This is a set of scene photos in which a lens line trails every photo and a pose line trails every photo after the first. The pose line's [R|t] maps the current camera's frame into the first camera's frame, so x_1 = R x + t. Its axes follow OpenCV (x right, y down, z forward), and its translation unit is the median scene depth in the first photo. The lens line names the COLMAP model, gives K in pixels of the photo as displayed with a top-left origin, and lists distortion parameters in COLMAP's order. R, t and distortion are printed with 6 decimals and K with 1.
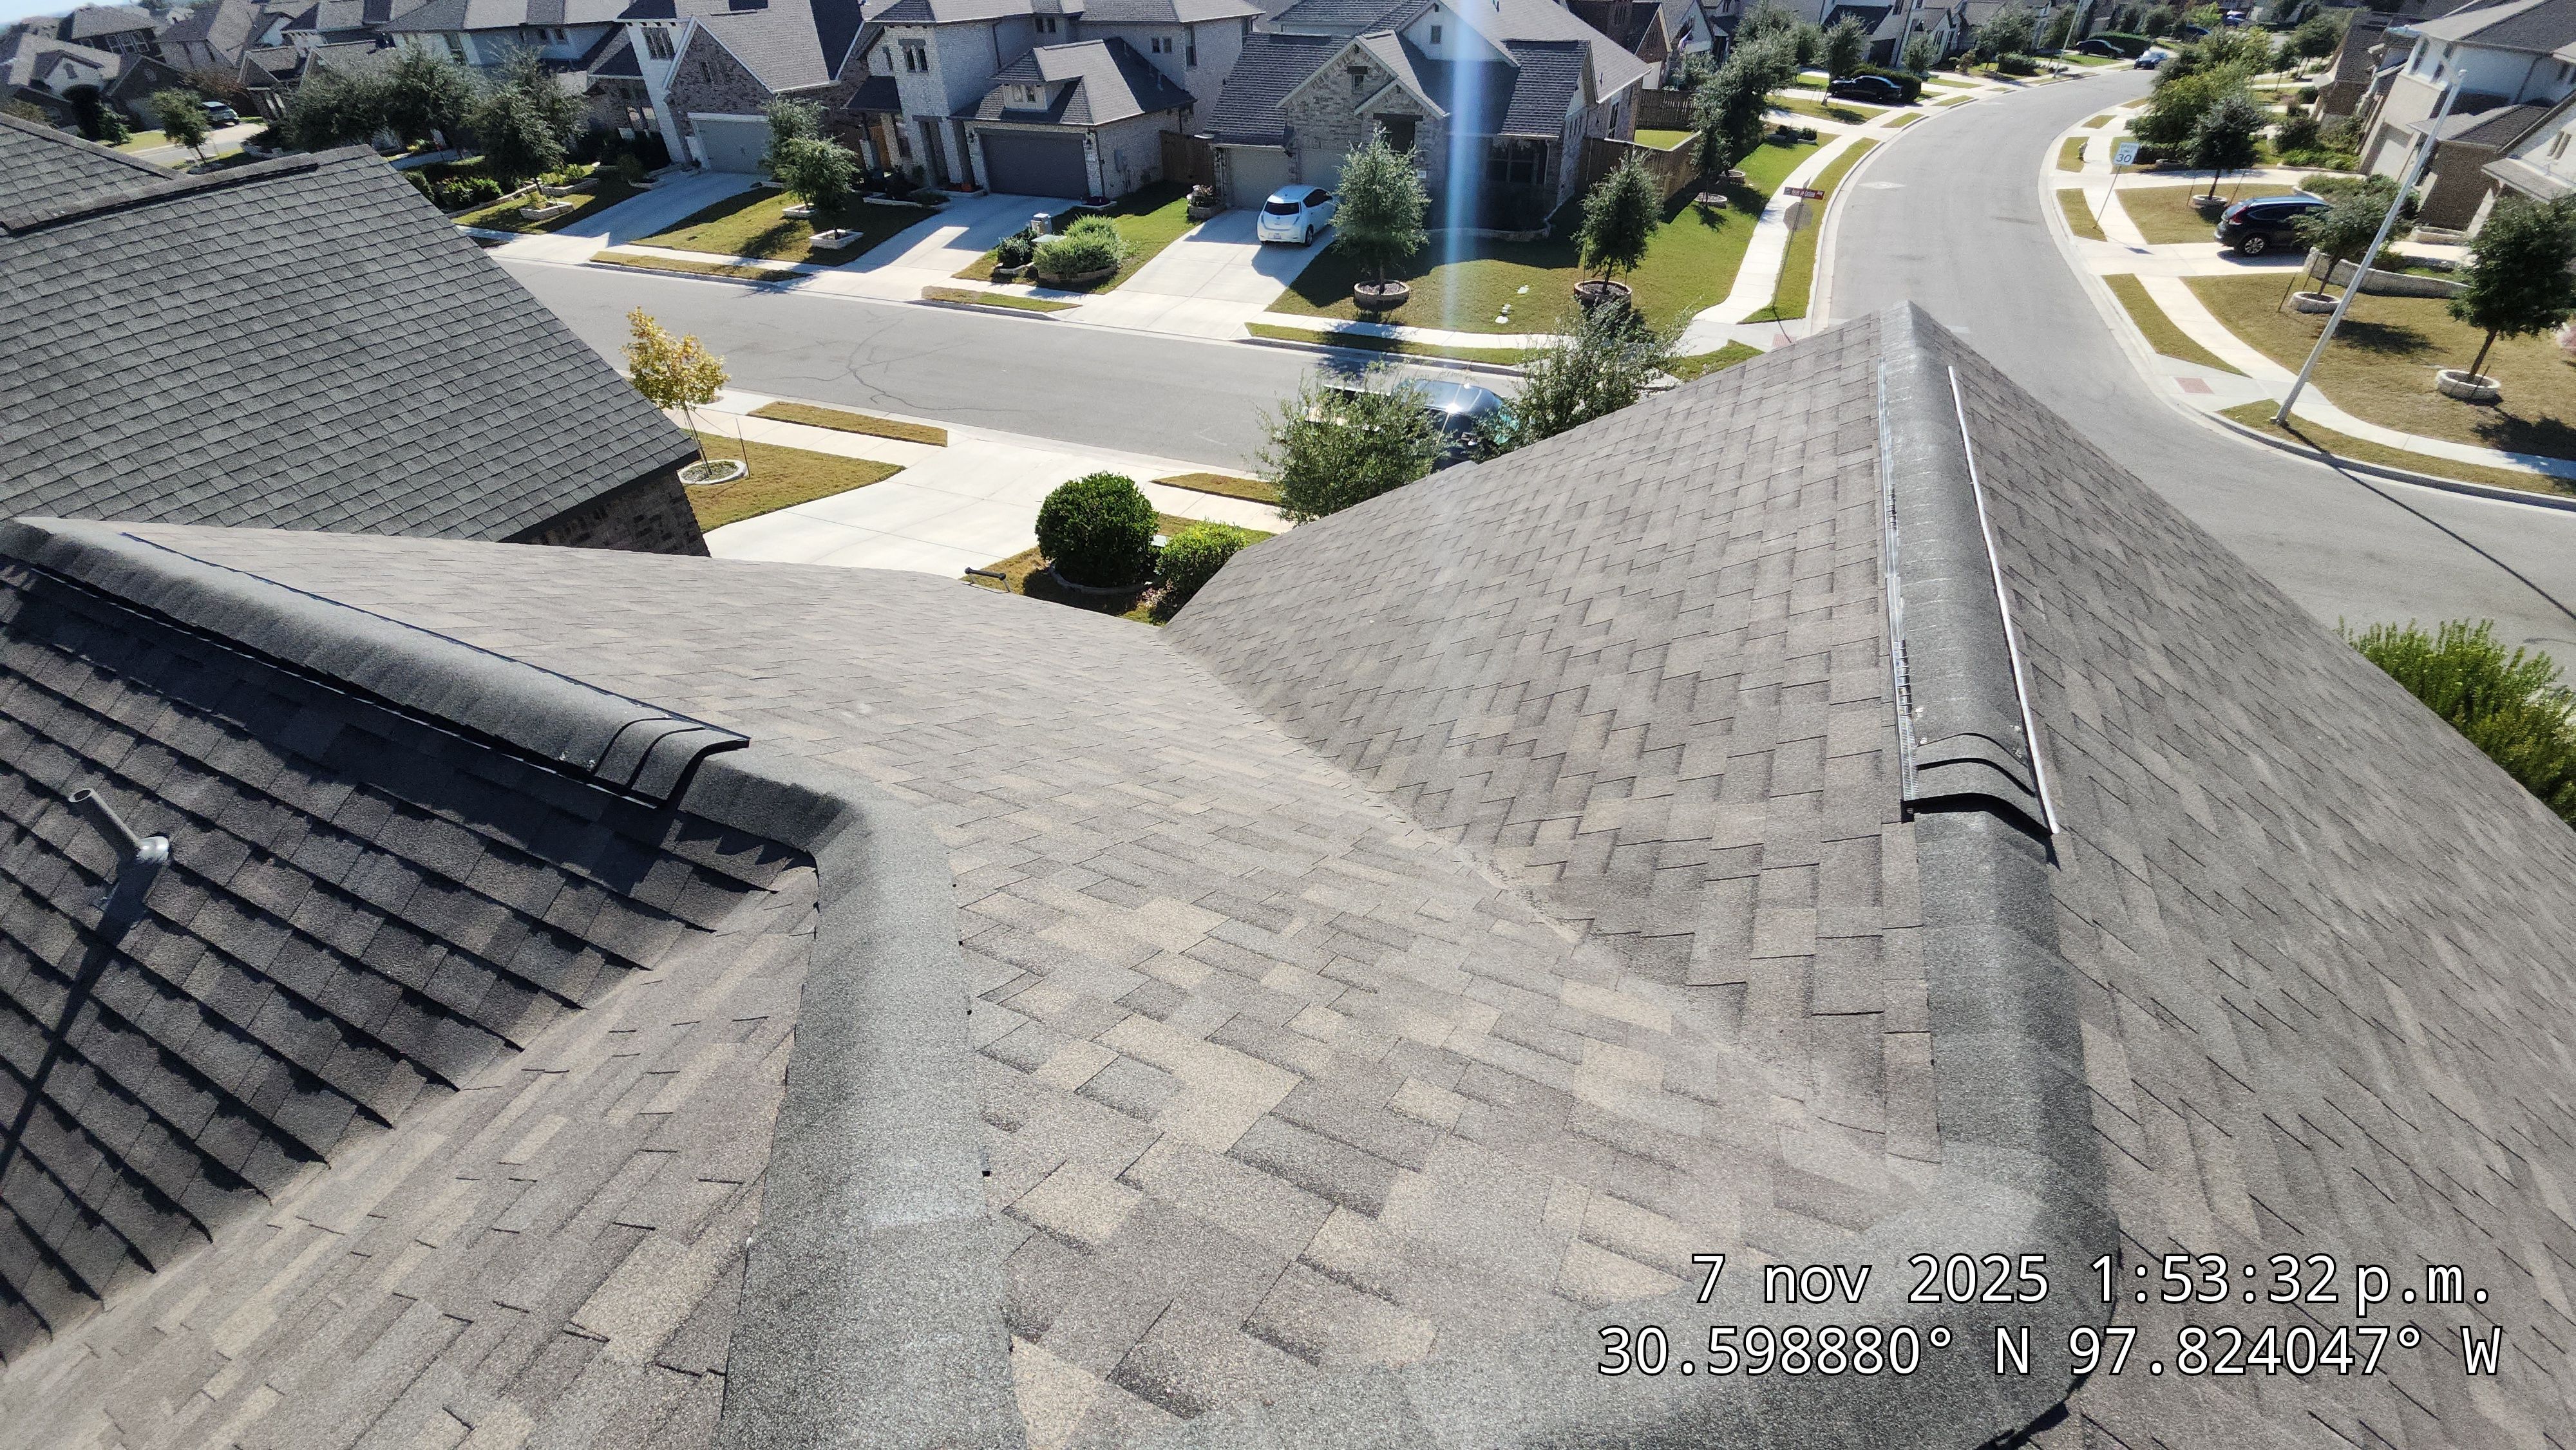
lens RADIAL K [[1042.8, 0, 1309.6], [0, 1042.8, 742.9], [0, 0, 1]] dist [-0.010047, -0.007138]
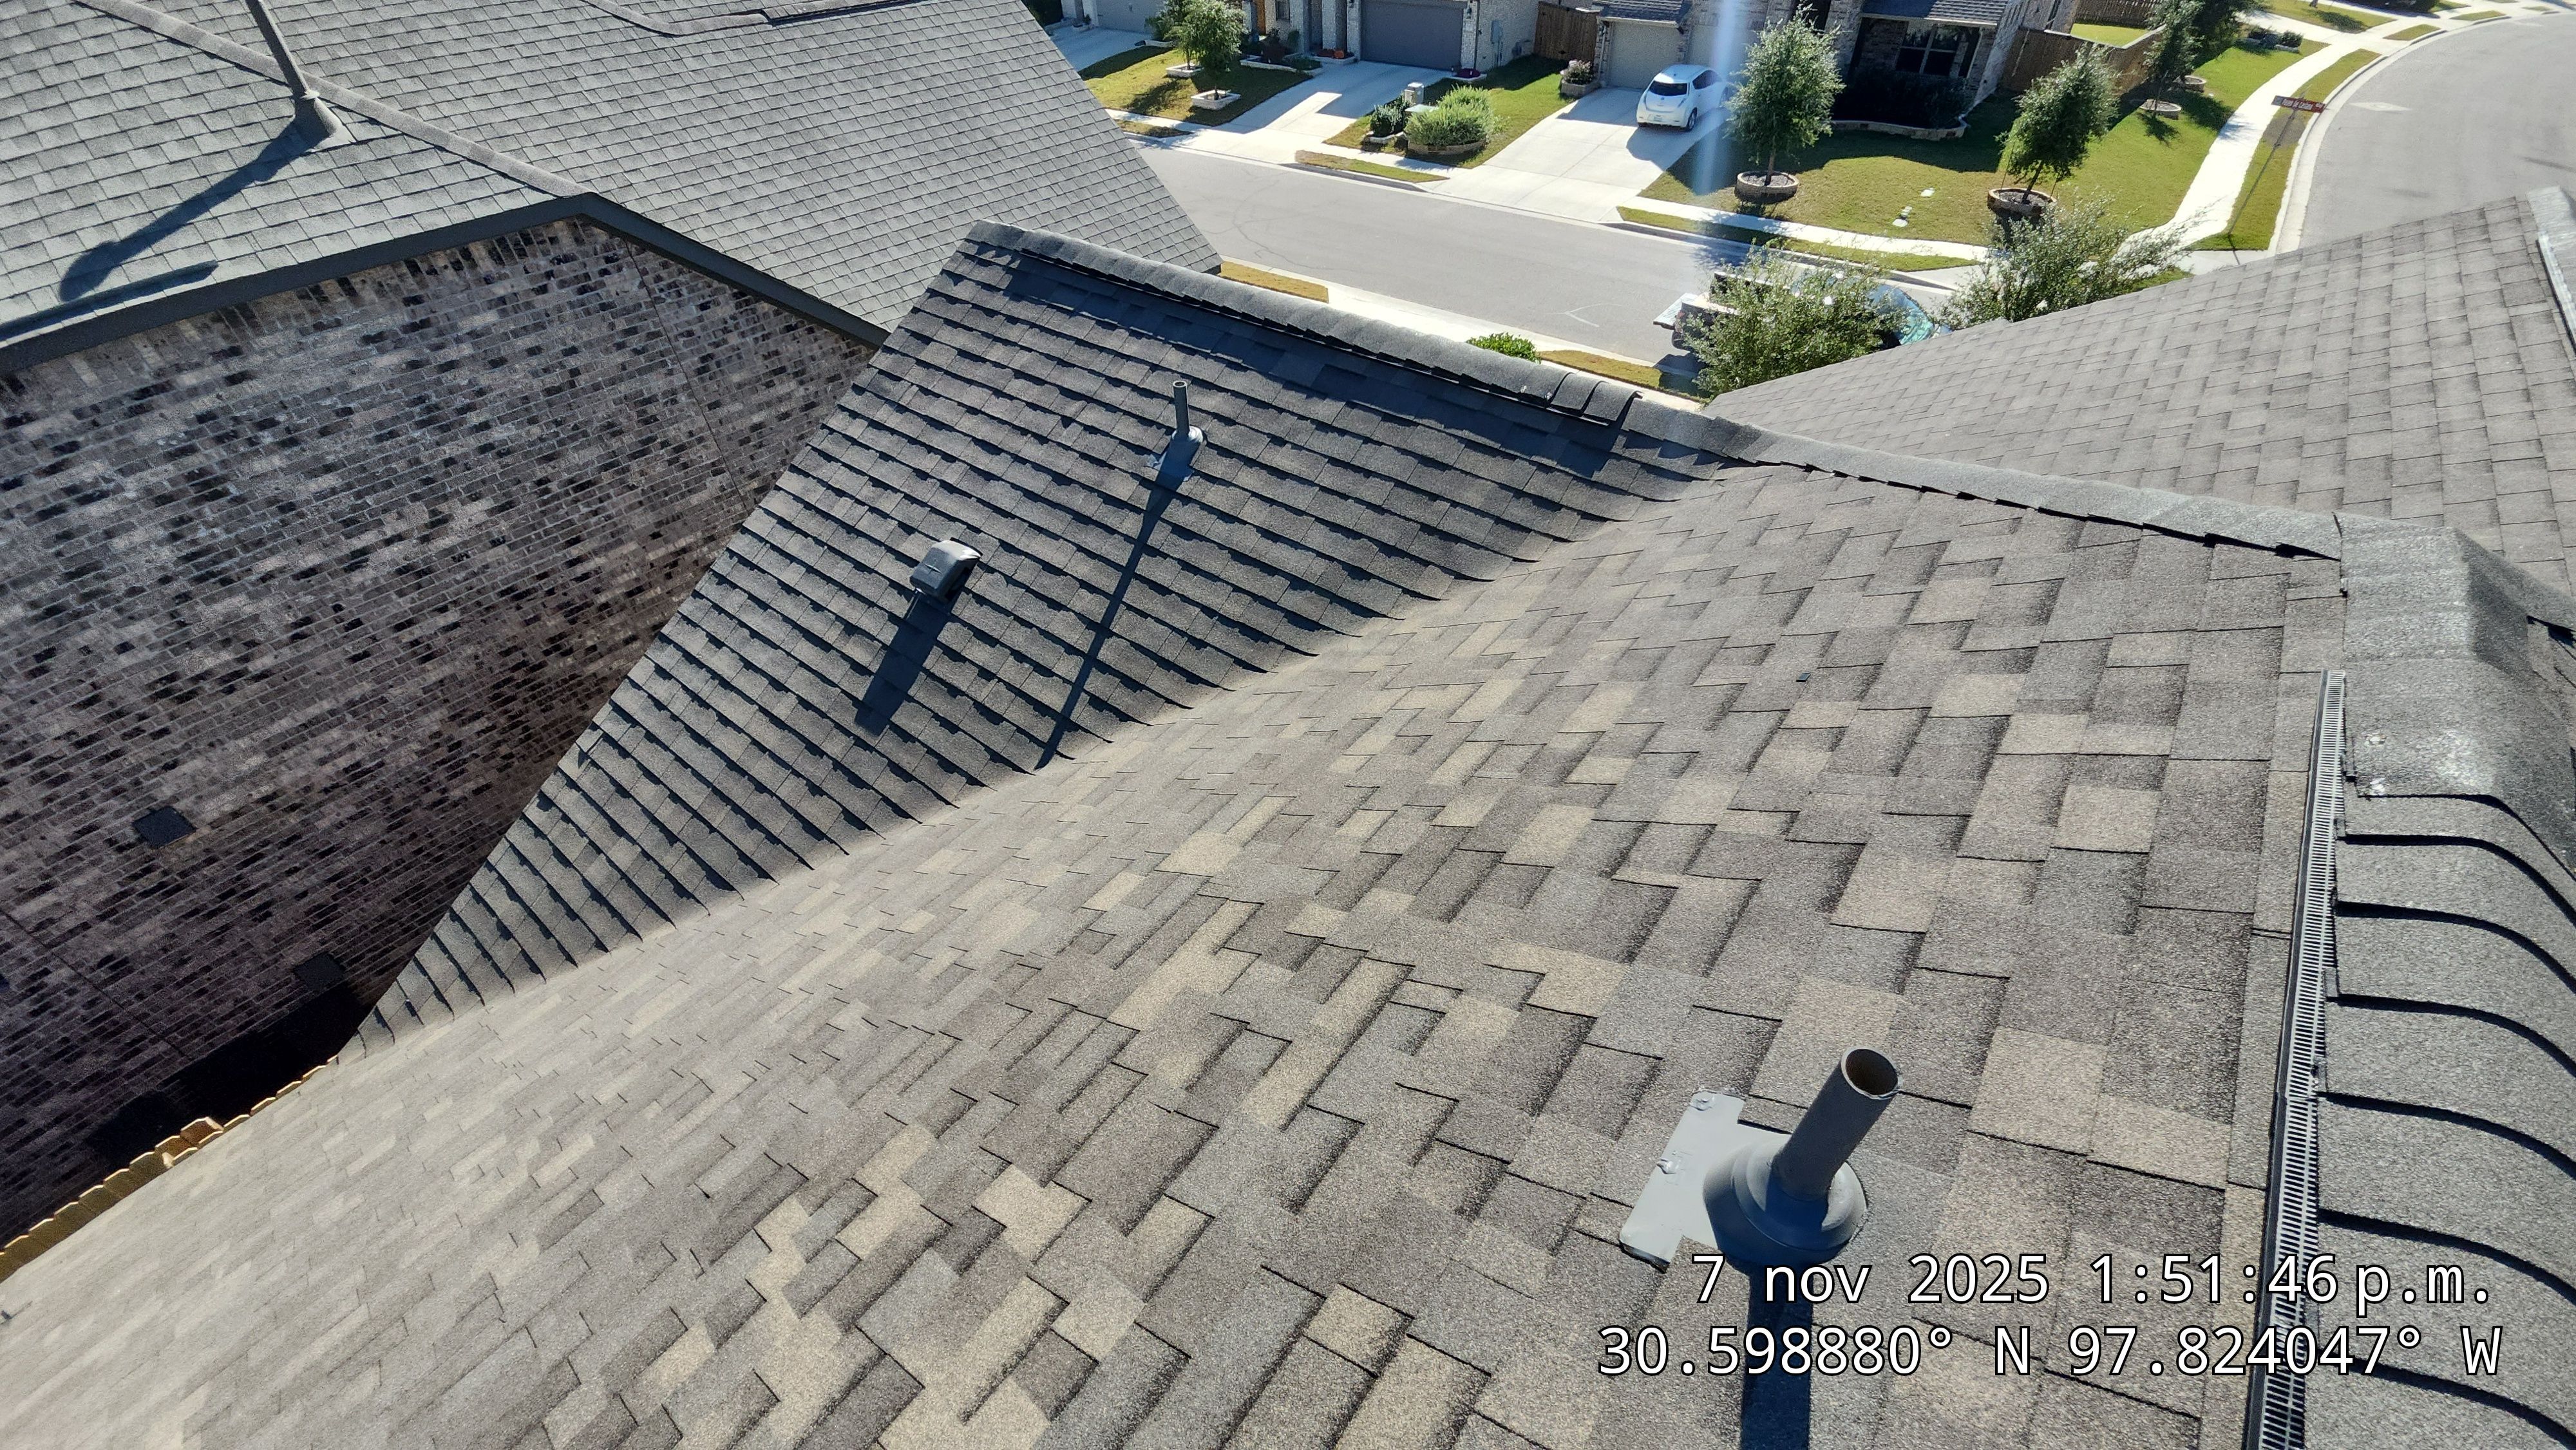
lens RADIAL K [[1042.8, 0, 1289.2], [0, 1042.8, 744.1], [0, 0, 1]] dist [-0.010047, -0.007138]
pose [[0.963162, 0.172888, -0.205985, -0.080053], [-0.154628, 0.982715, 0.101793, 0.049498], [0.220023, -0.066192, 0.973246, -0.063974]]
